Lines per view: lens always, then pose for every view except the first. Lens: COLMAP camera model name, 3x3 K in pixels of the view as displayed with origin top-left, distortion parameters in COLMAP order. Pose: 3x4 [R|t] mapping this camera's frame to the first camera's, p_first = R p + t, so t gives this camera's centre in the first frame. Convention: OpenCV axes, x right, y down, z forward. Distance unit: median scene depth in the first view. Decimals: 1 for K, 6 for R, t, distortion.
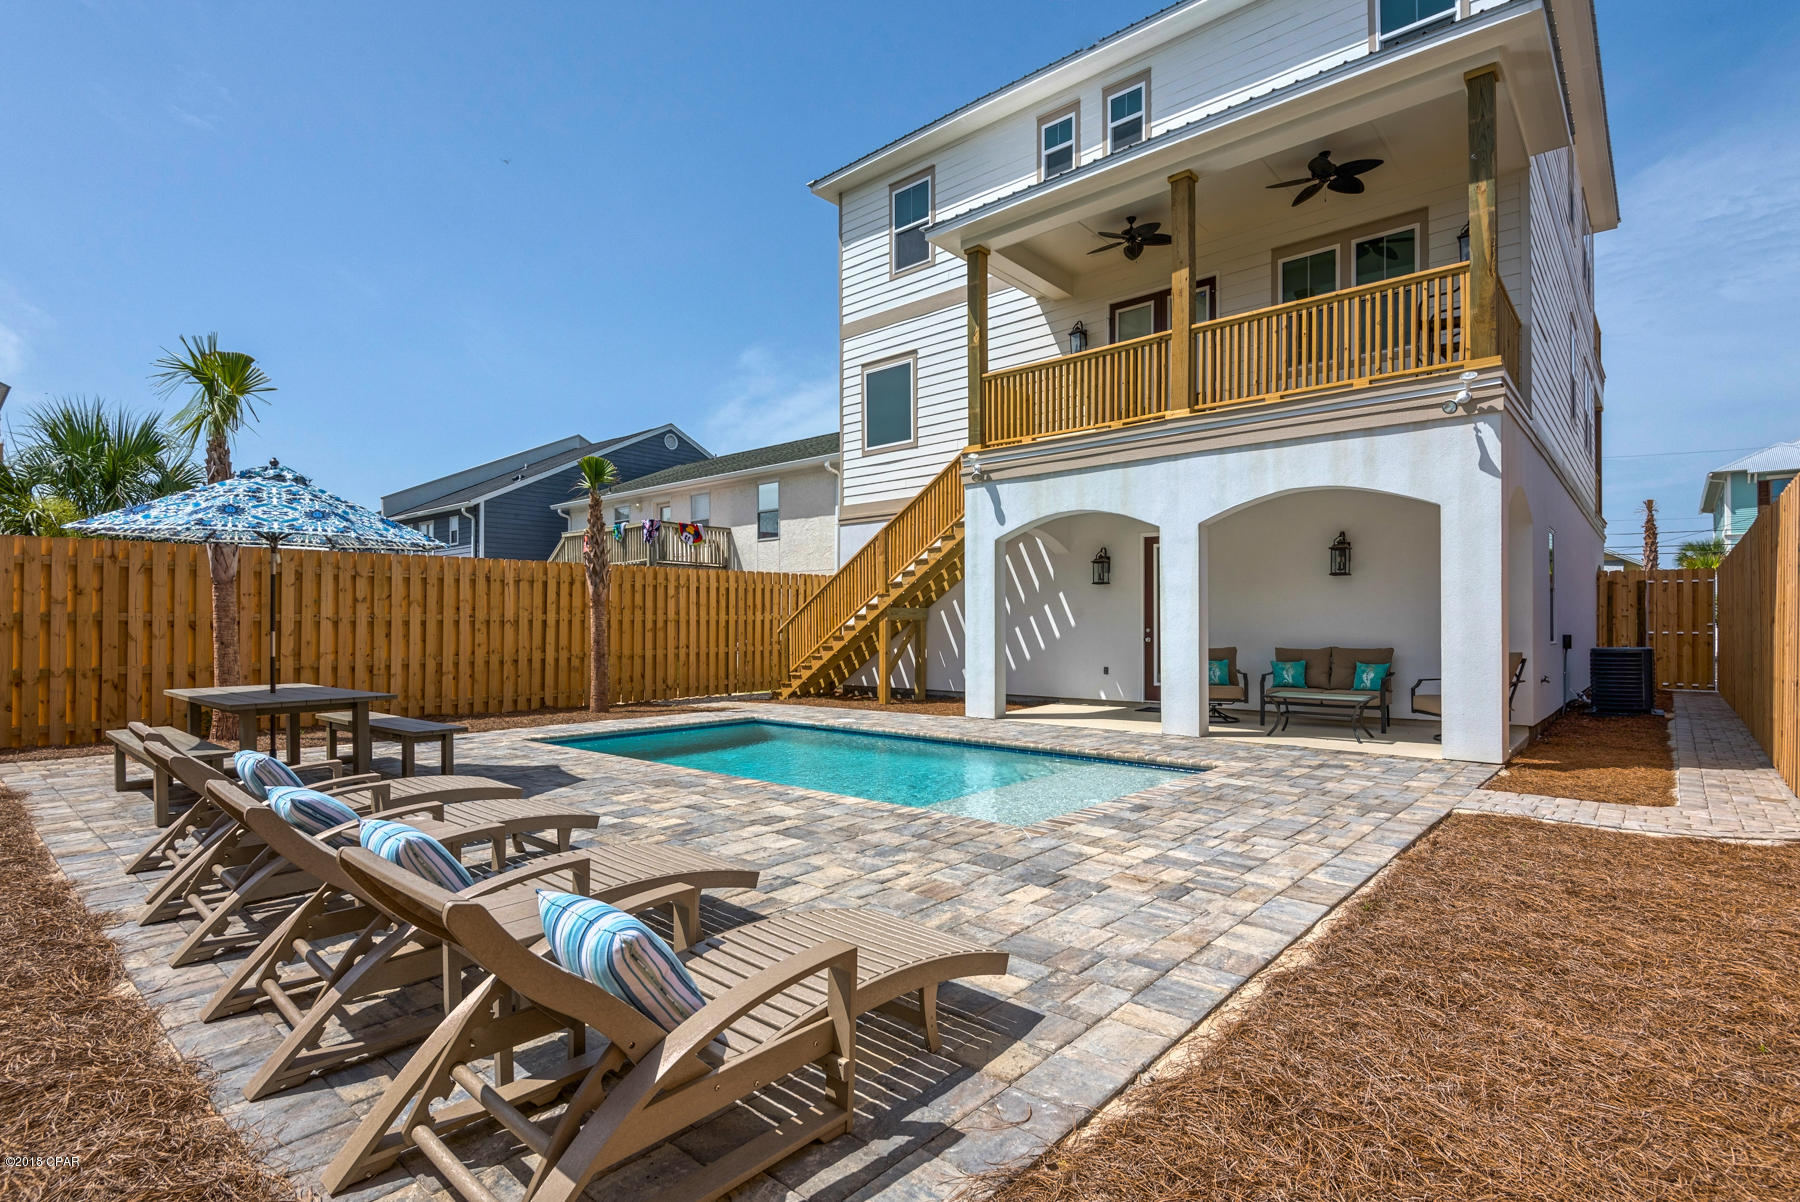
lens RADIAL K [[866.9, 0, 902.3], [0, 866.9, 589.5], [0, 0, 1]] dist [0.029343, -0.022283]
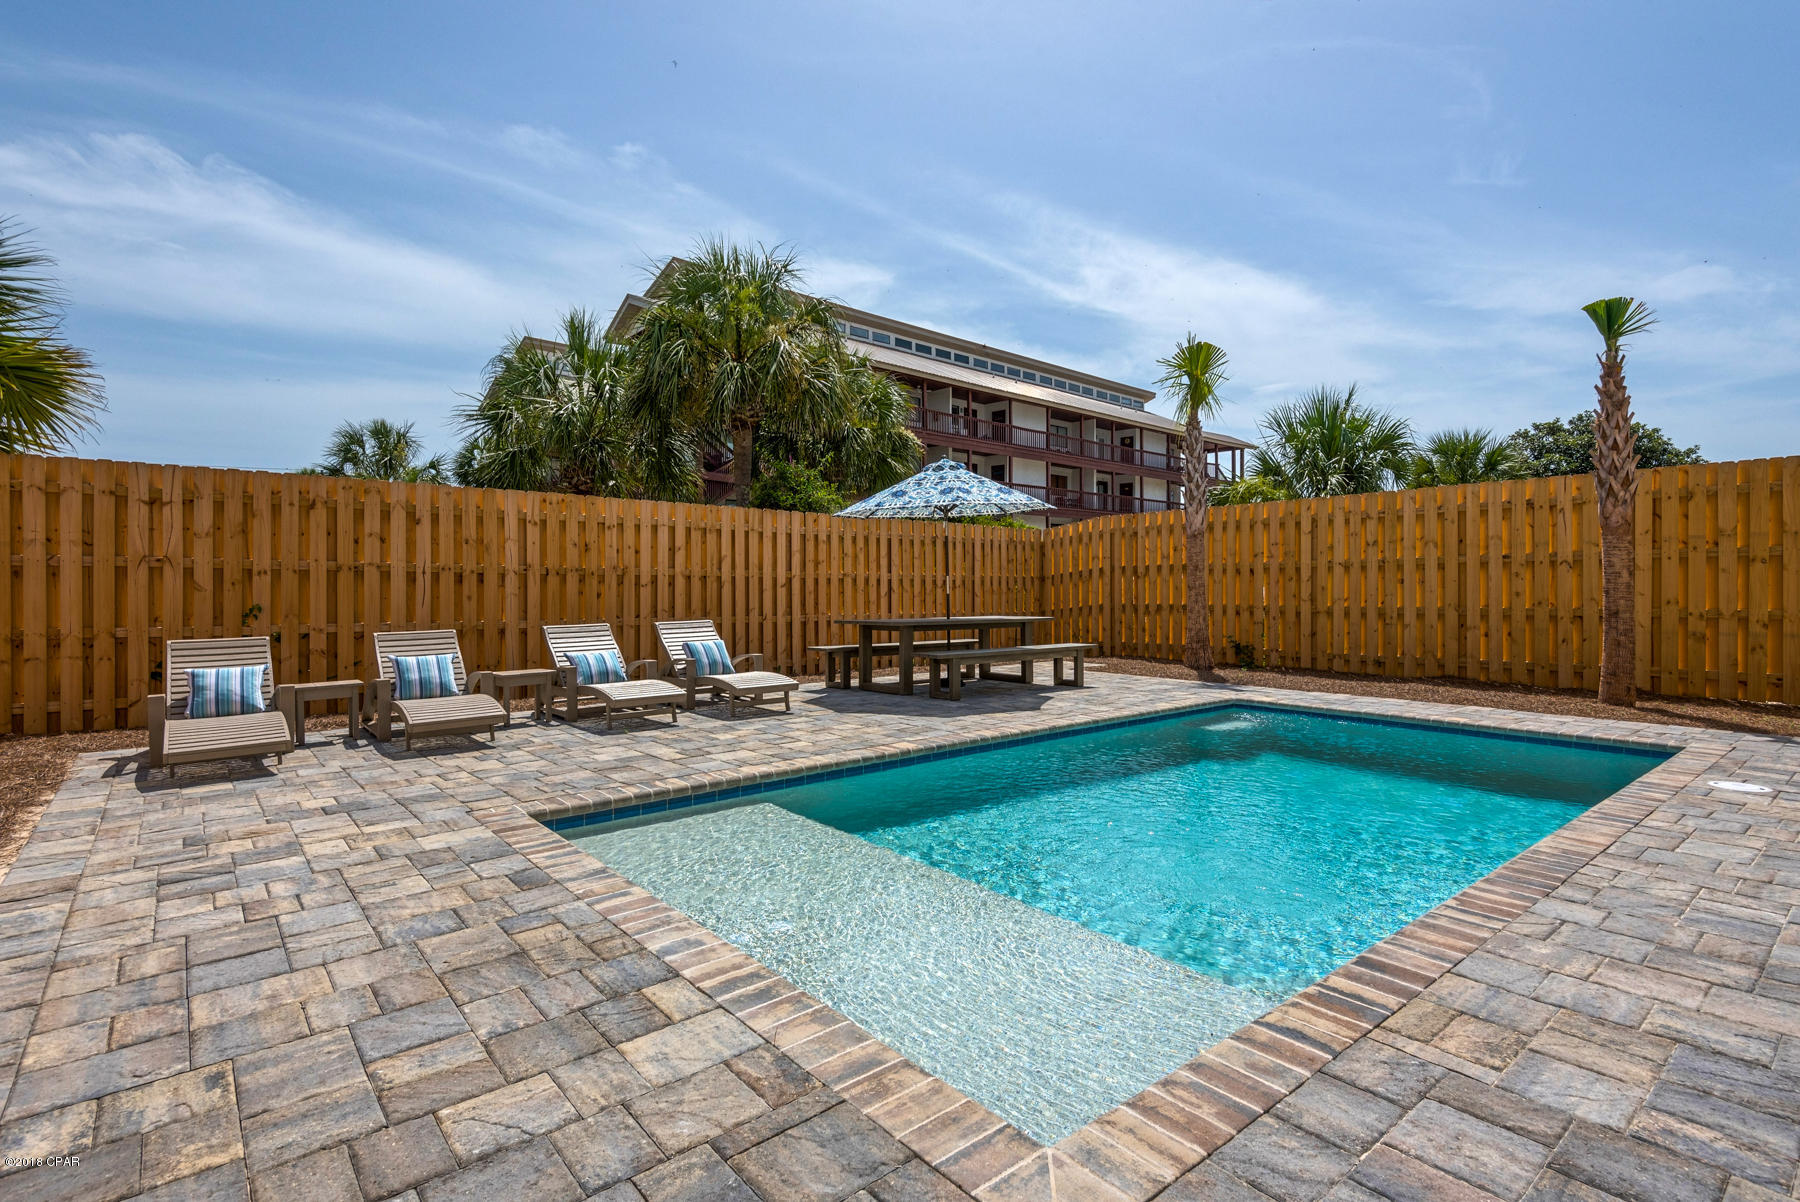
lens RADIAL K [[866.9, 0, 902.3], [0, 866.9, 589.5], [0, 0, 1]] dist [0.029343, -0.022283]
pose [[-0.154031, 0.007515, -0.988037, 0.325329], [0.045595, 0.998960, 0.000490, 0.032323], [0.987013, -0.044974, -0.154214, 0.550487]]
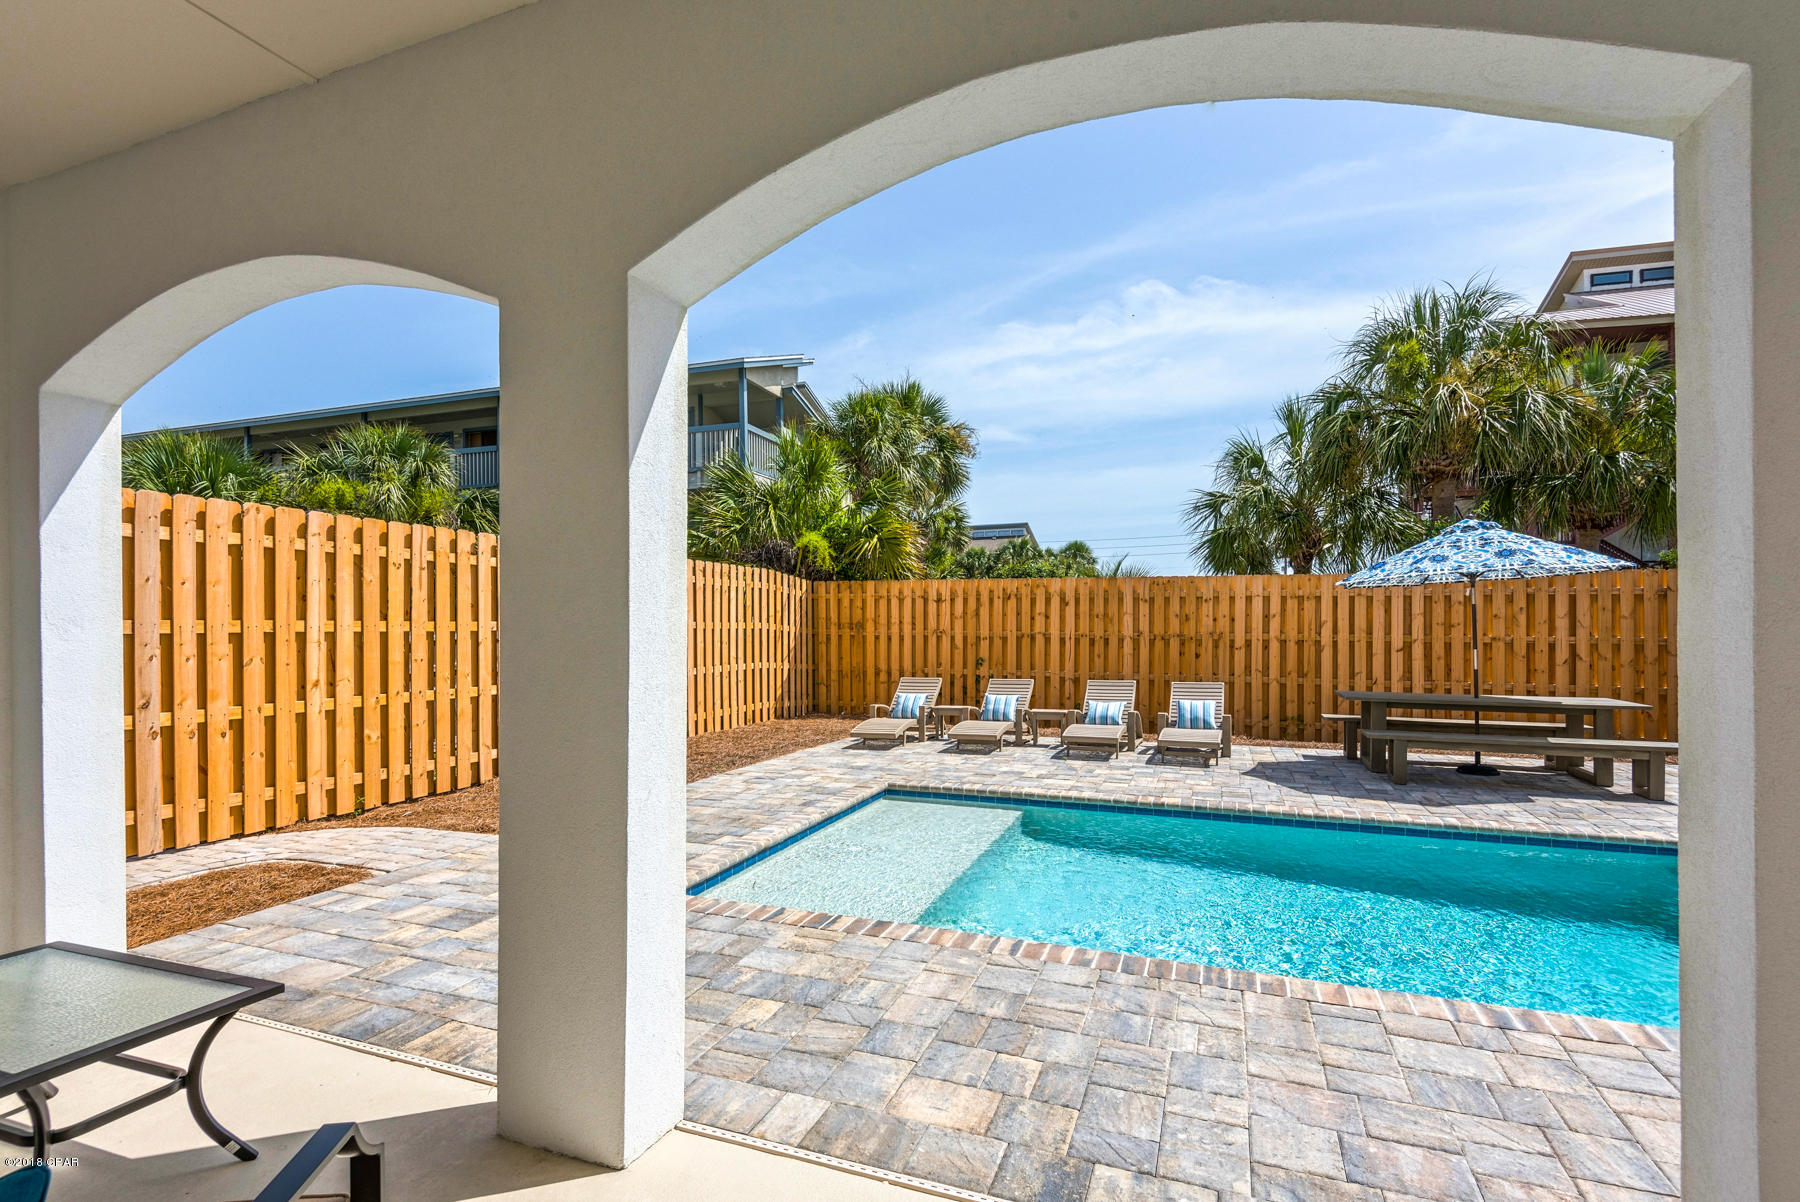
lens RADIAL K [[826.1, 0, 902.0], [0, 826.1, 625.2], [0, 0, 1]] dist [0.039385, -0.029400]
pose [[-0.937114, 0.005125, -0.348985, 0.228849], [0.020190, 0.999014, -0.039544, 0.021864], [0.348438, -0.044103, -0.936294, 0.885068]]
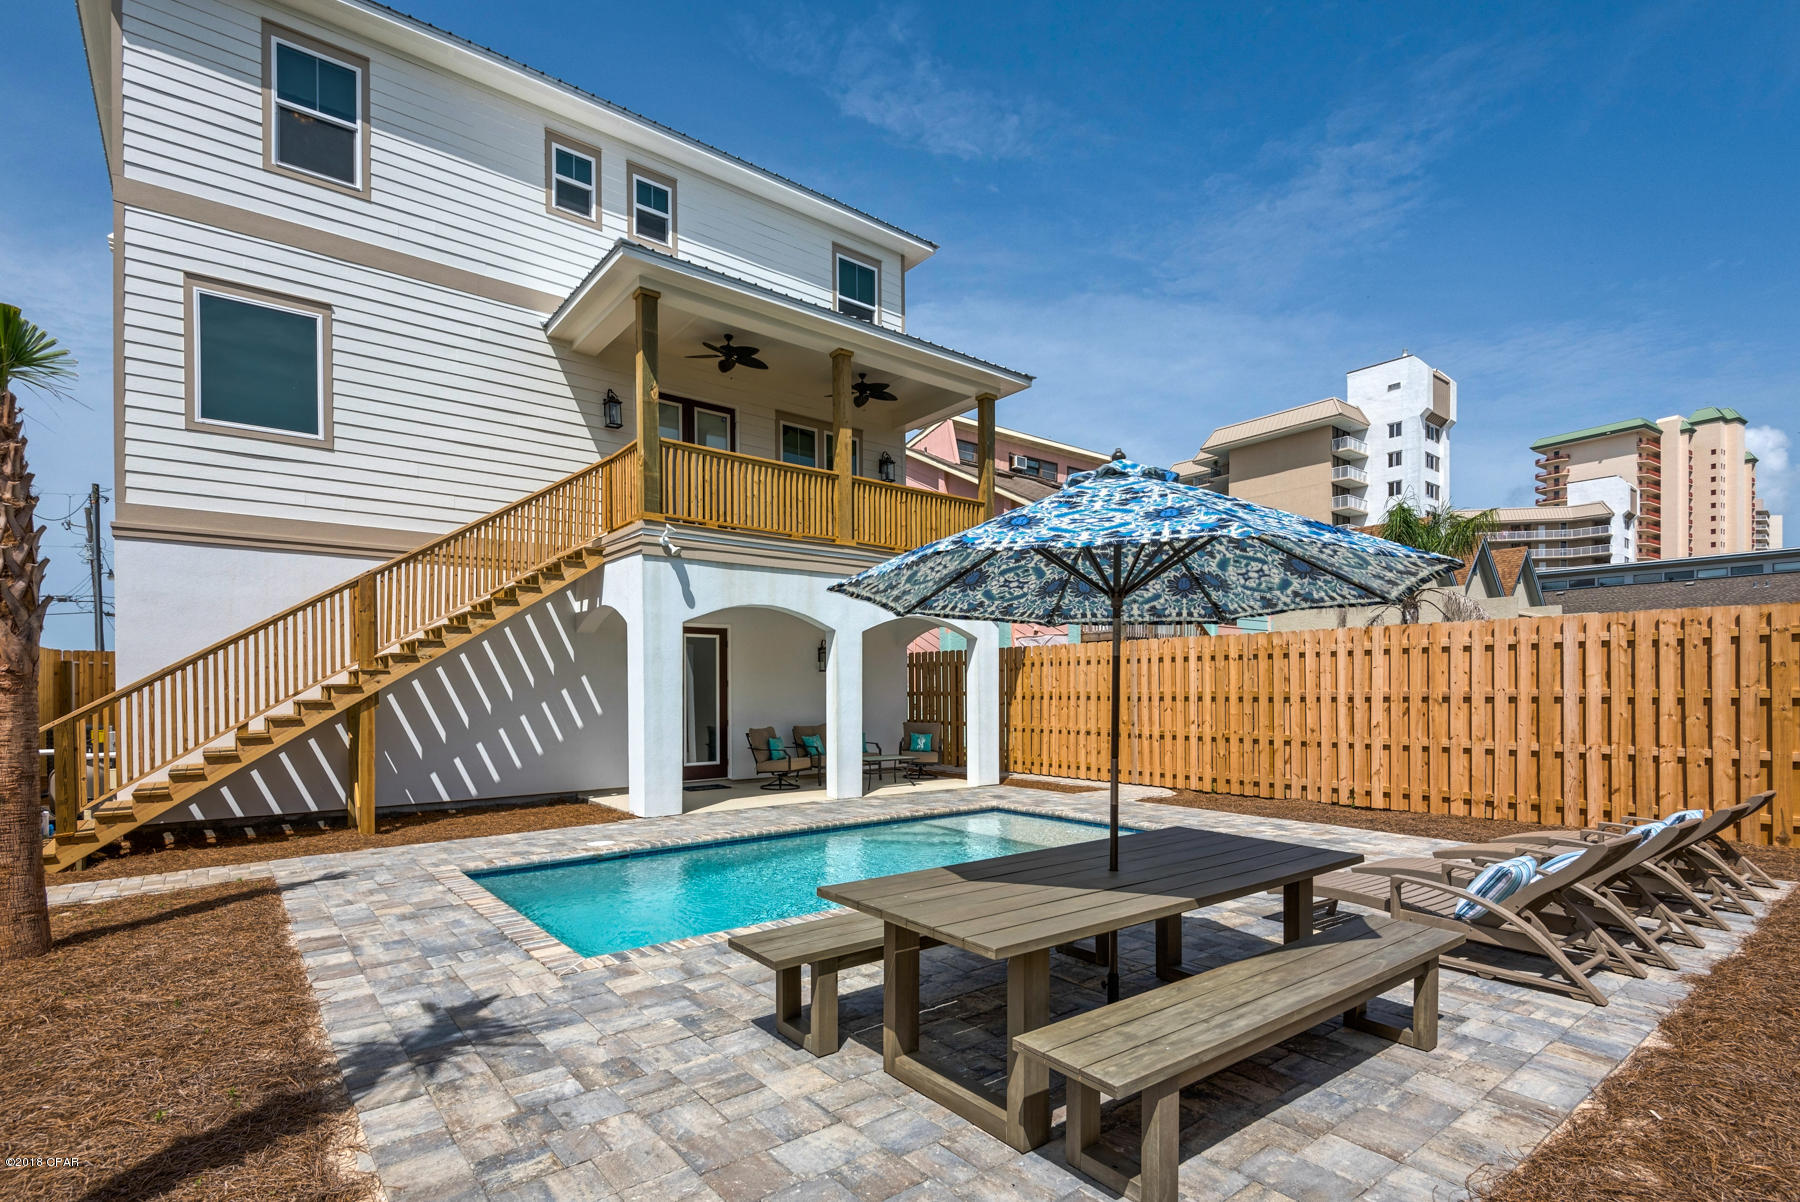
lens RADIAL K [[834.2, 0, 899.4], [0, 834.2, 676.1], [0, 0, 1]] dist [0.000834, -0.006647]
pose [[0.189735, 0.024912, 0.981519, -0.598048], [-0.037945, 0.999117, -0.018024, 0.006034], [-0.981102, -0.033824, 0.190513, 0.496584]]
